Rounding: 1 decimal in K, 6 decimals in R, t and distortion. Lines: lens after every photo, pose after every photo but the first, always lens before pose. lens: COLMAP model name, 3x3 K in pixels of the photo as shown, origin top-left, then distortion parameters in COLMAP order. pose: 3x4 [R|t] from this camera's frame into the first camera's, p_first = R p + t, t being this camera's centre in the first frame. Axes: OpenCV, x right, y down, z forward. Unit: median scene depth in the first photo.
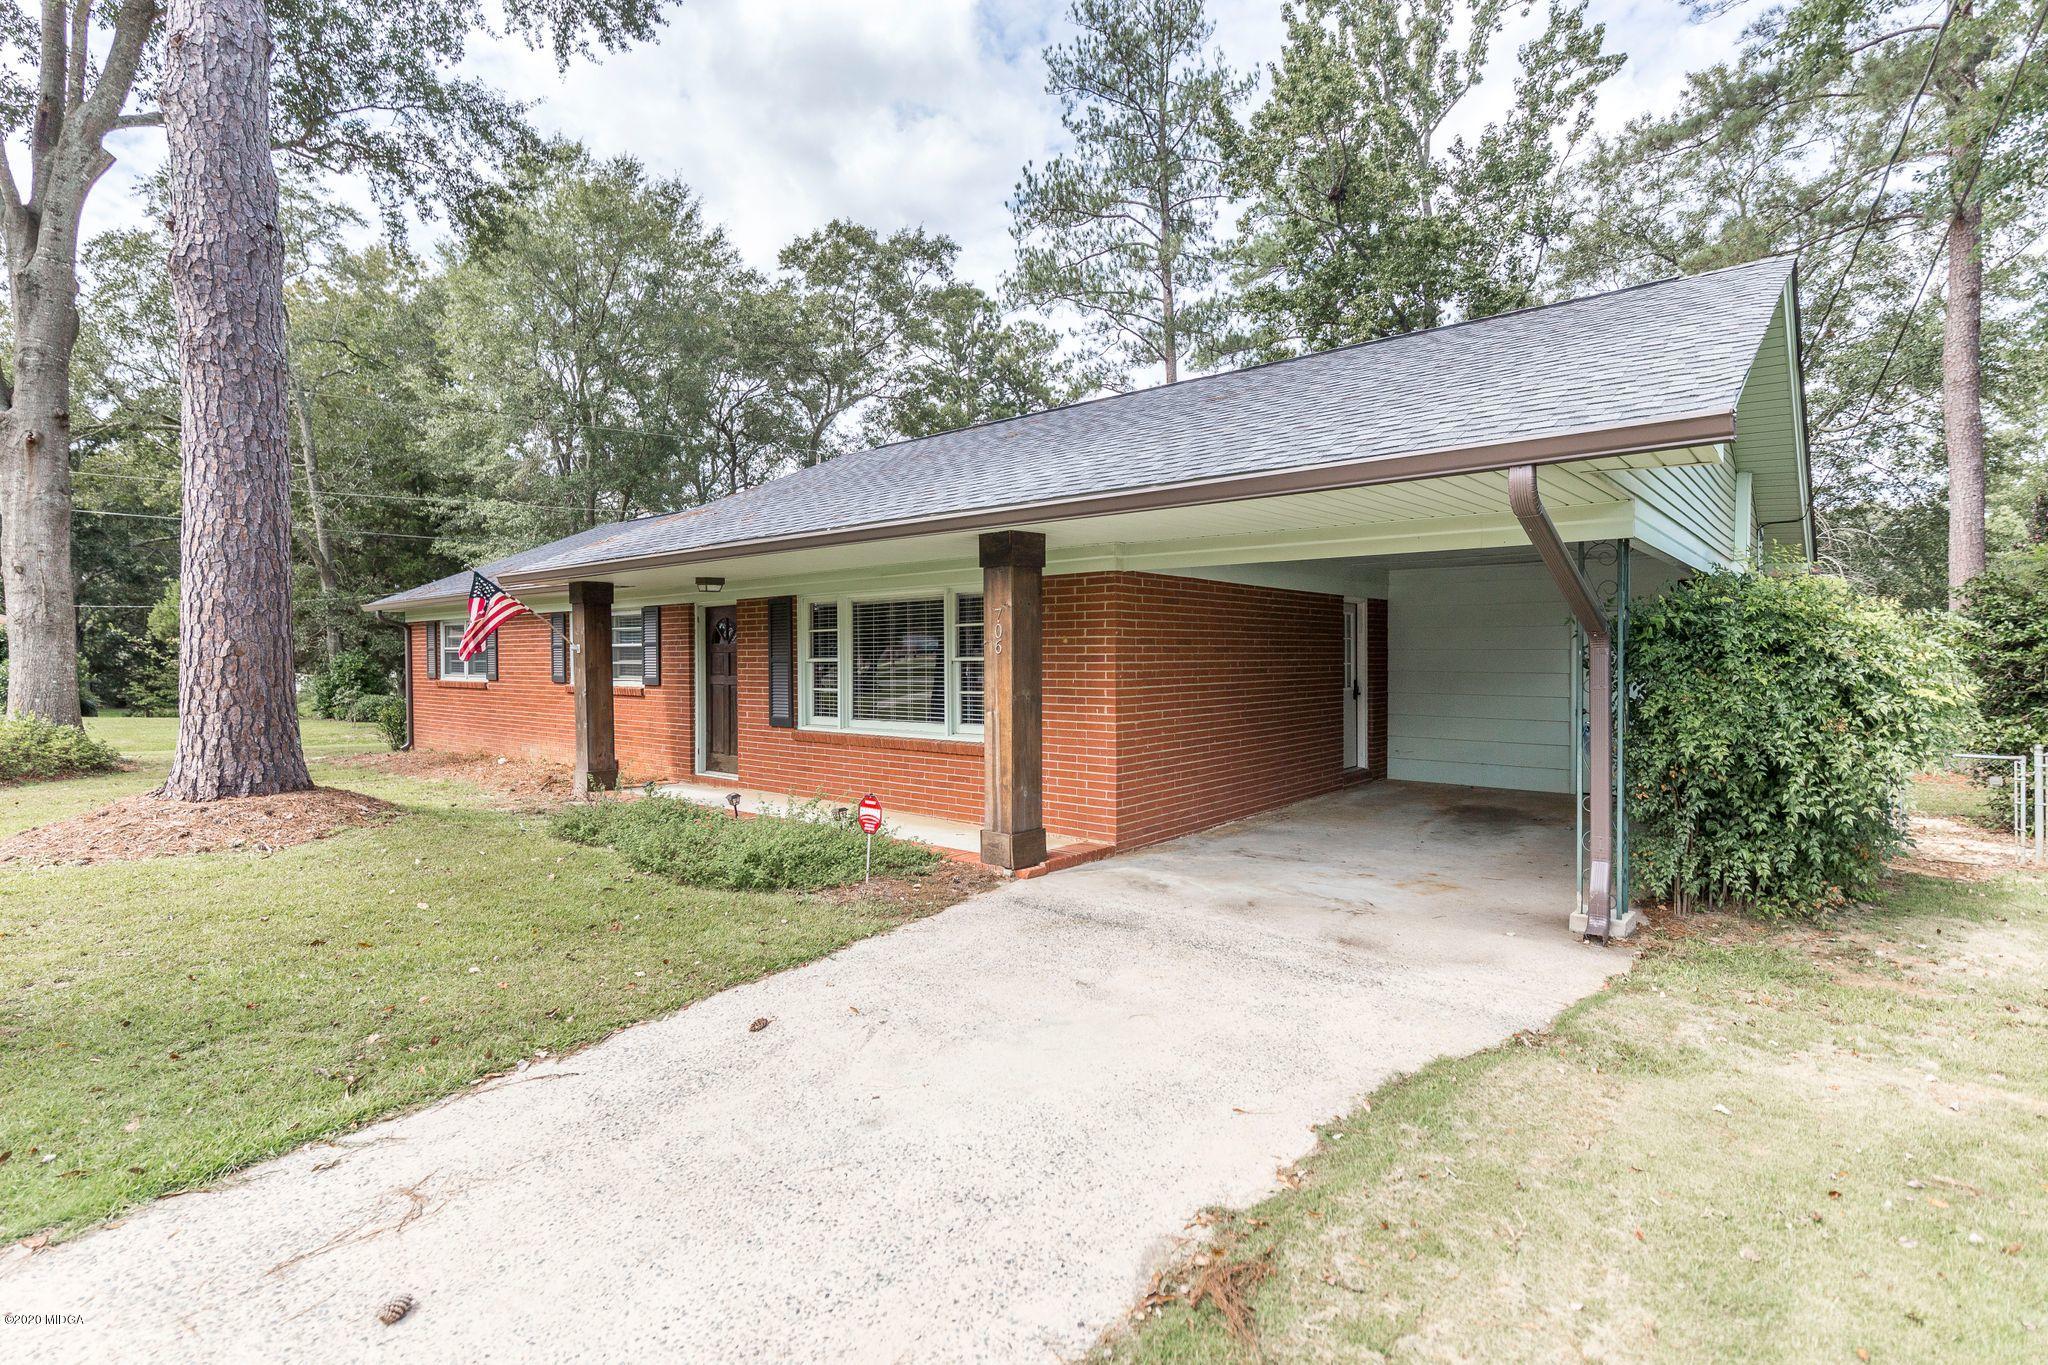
lens RADIAL K [[969.4, 0, 1032.5], [0, 969.4, 689.6], [0, 0, 1]] dist [-0.002880, -0.000320]
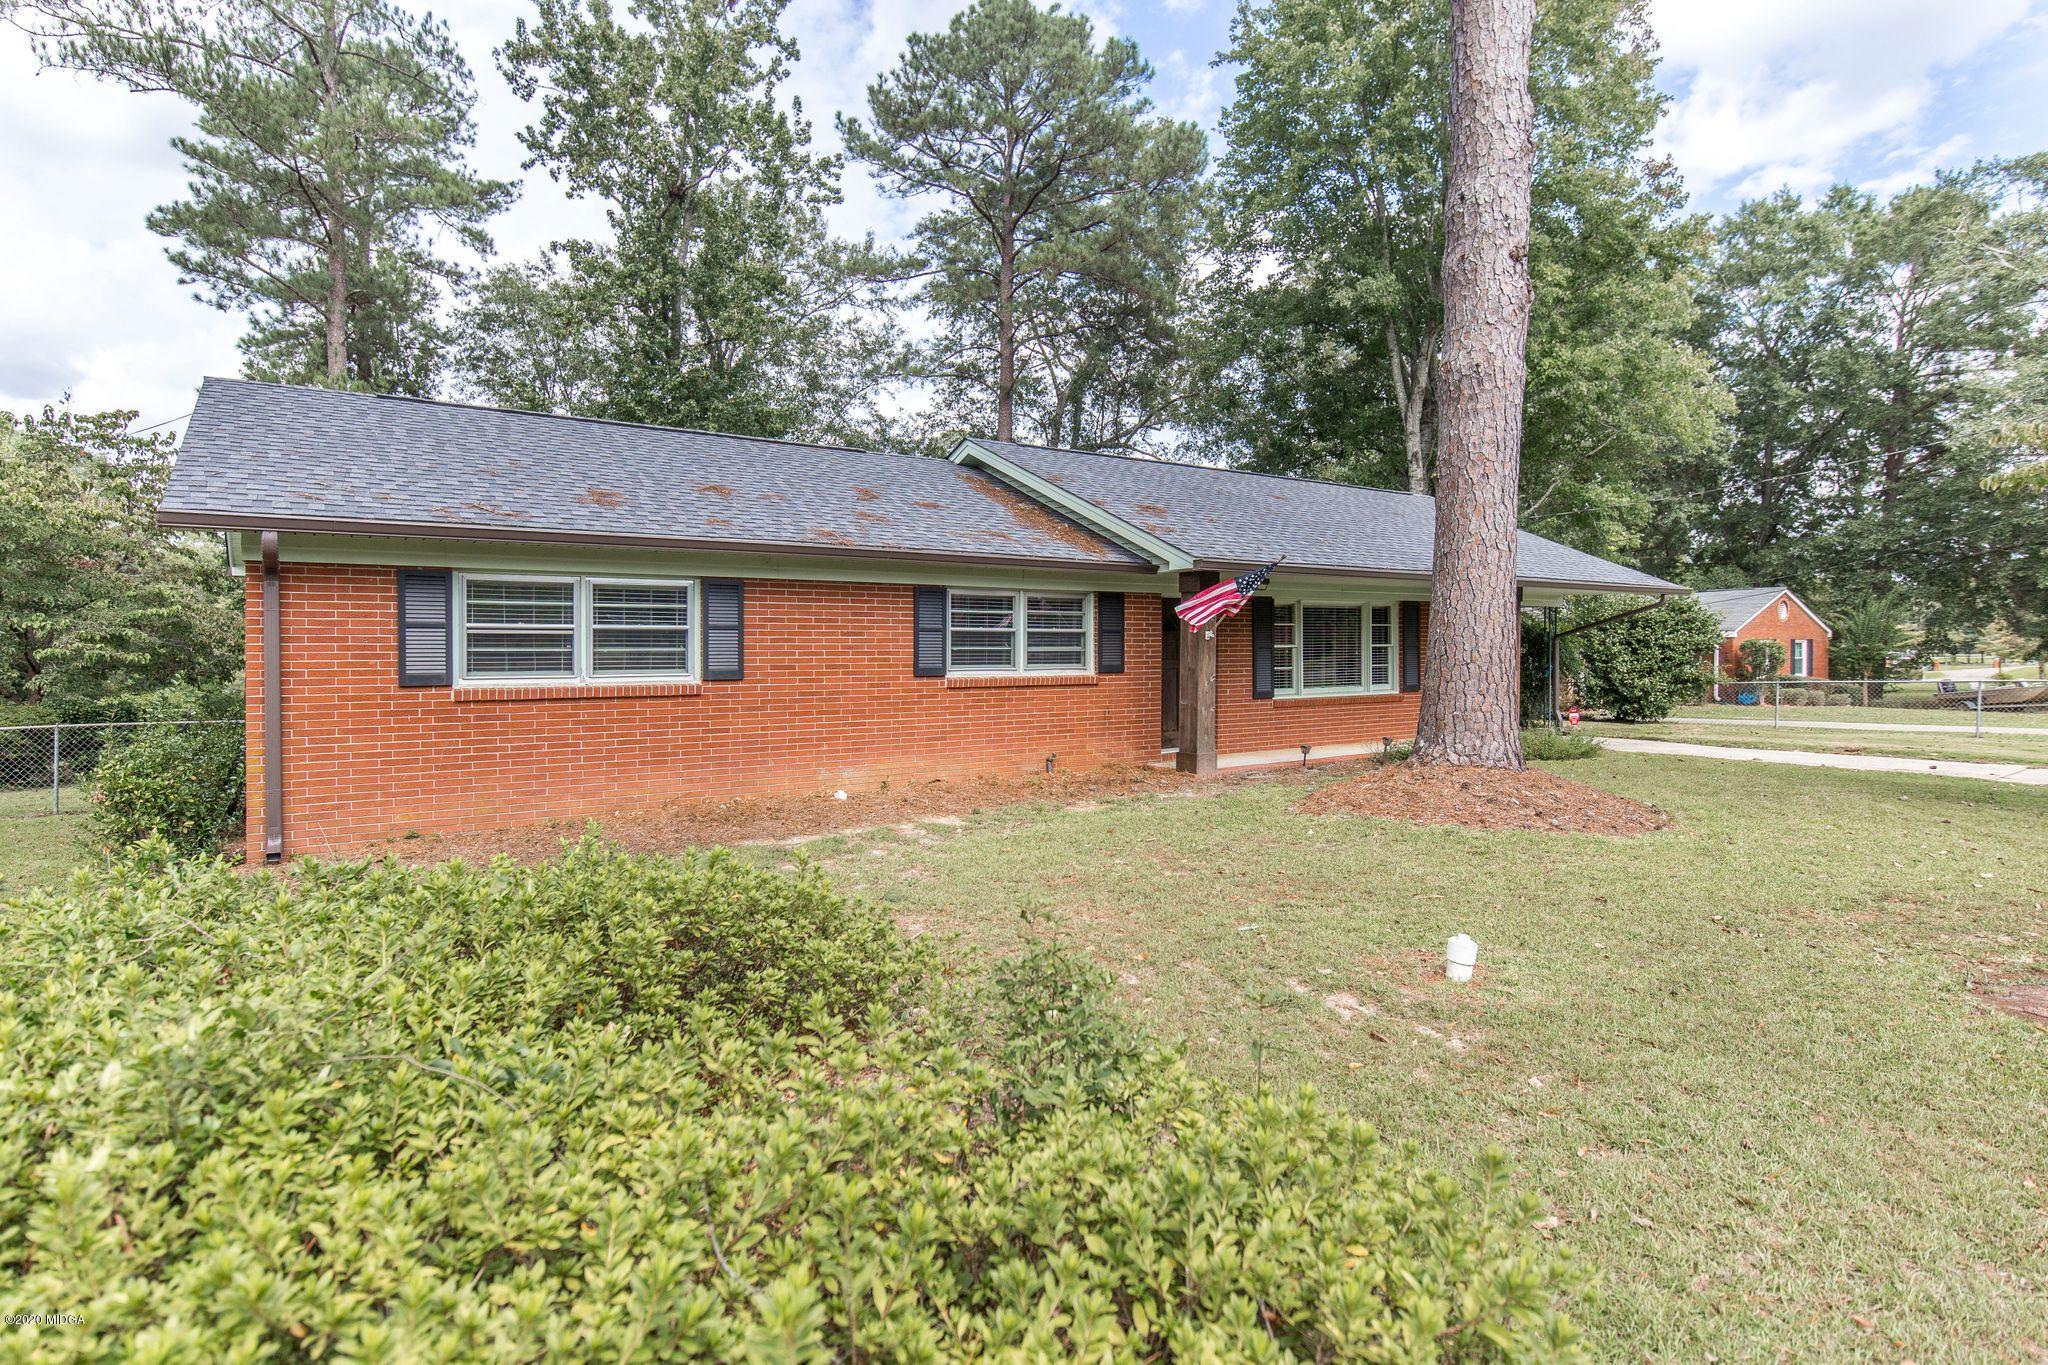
lens RADIAL K [[1034.9, 0, 1022.7], [0, 1034.9, 664.5], [0, 0, 1]] dist [-0.003281, -0.000833]
pose [[0.280303, -0.016748, 0.959766, -1.941471], [0.031051, 0.999483, 0.008373, -0.032479], [-0.959409, 0.027455, 0.280678, 1.078483]]
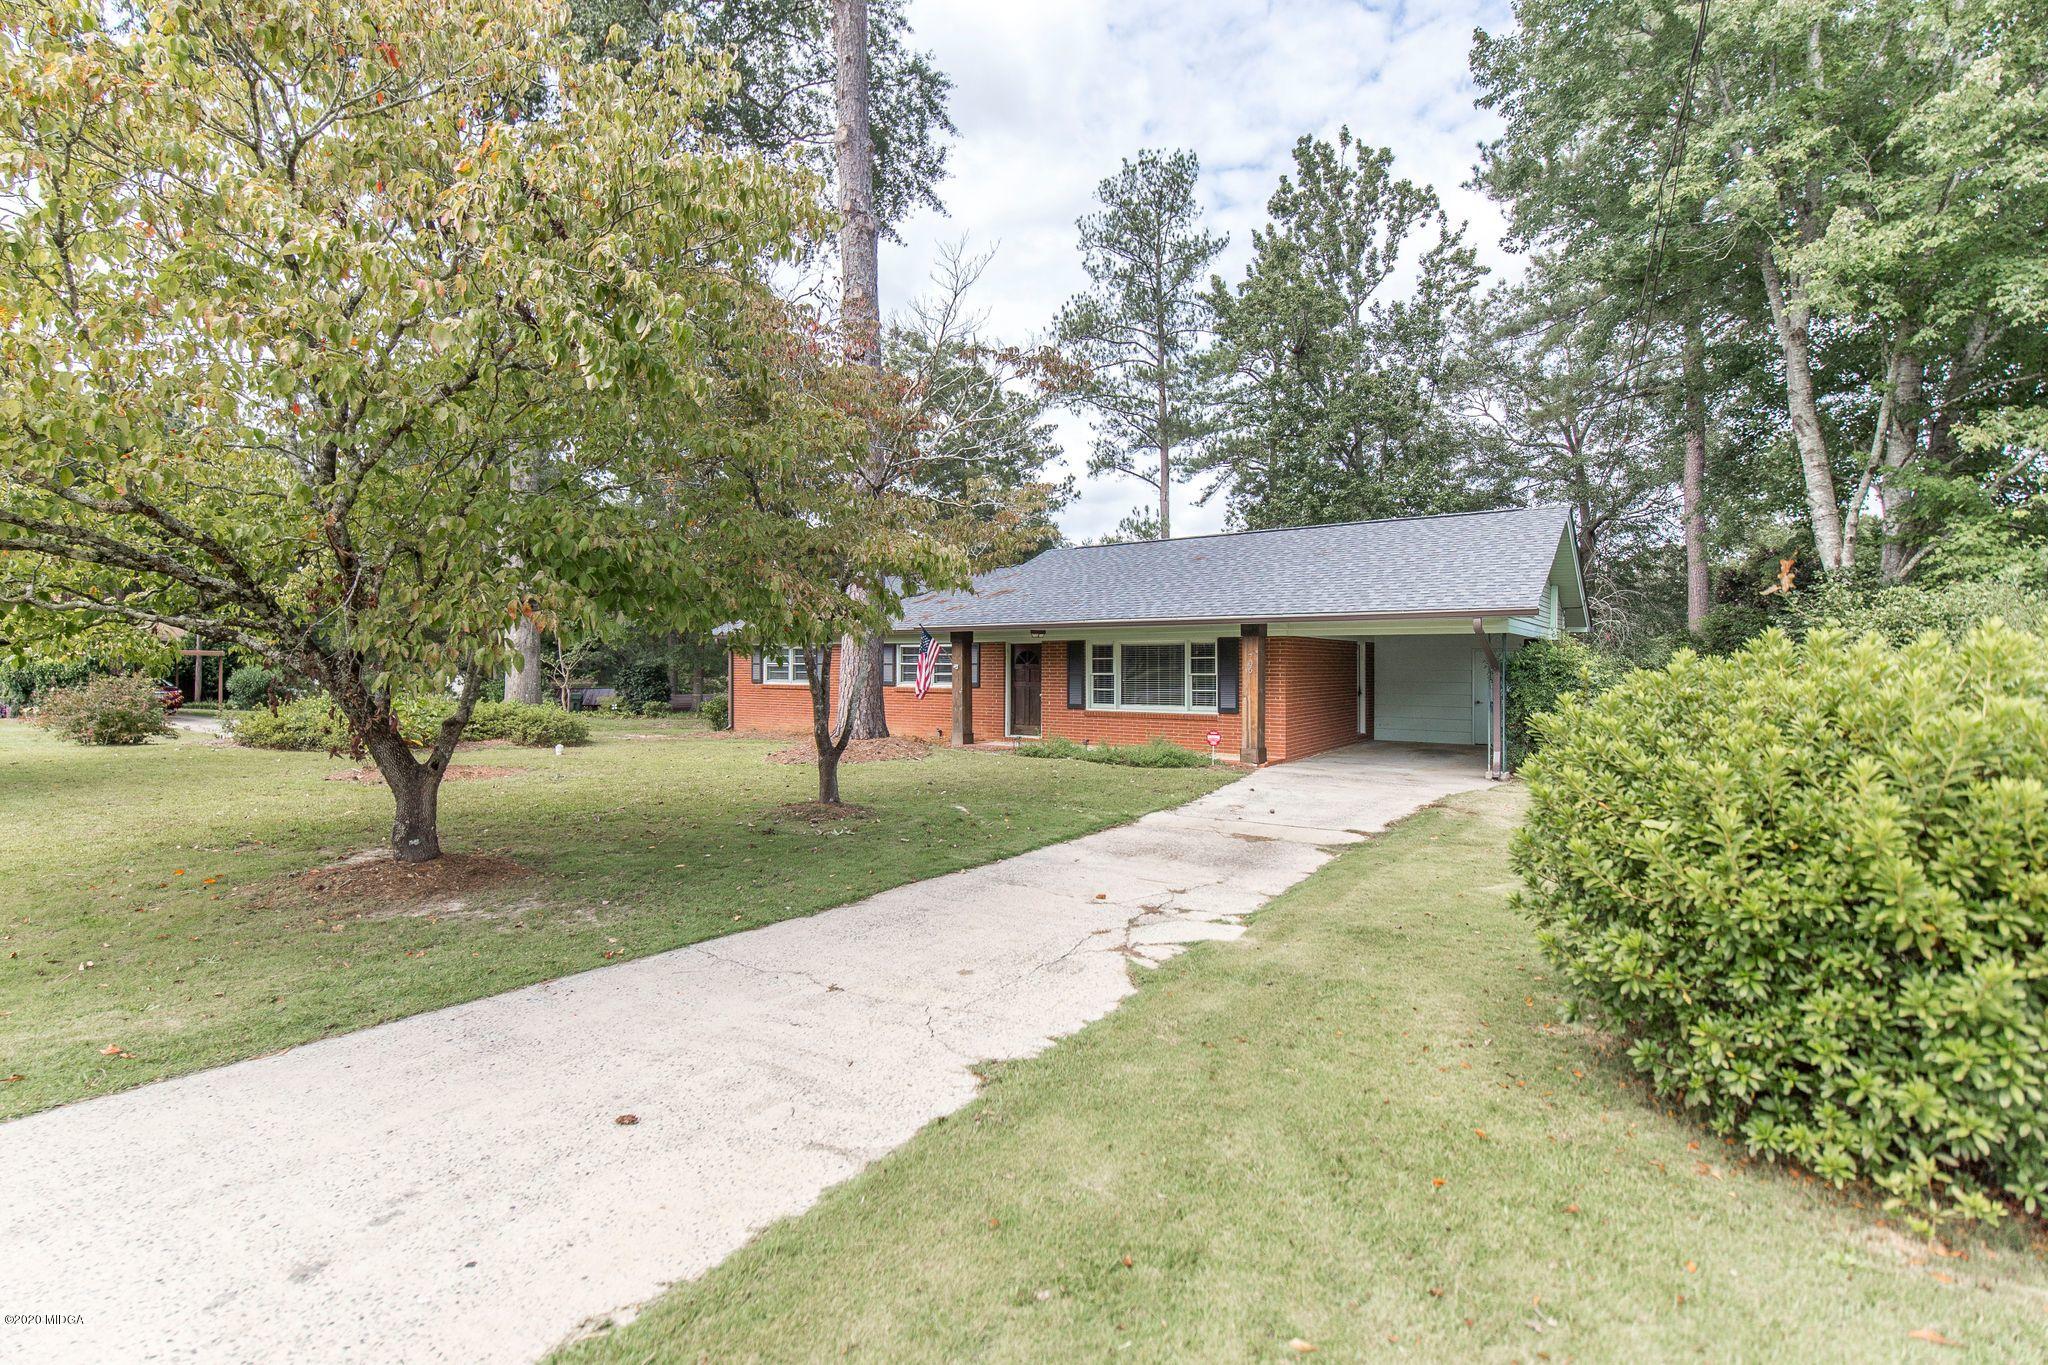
lens RADIAL K [[905.4, 0, 1031.8], [0, 905.4, 678.9], [0, 0, 1]] dist [0.000635, 0.000741]
pose [[0.996200, 0.006084, 0.086879, -0.585091], [-0.004268, 0.999769, -0.021070, 0.020430], [-0.086987, 0.020619, 0.995996, -0.888206]]
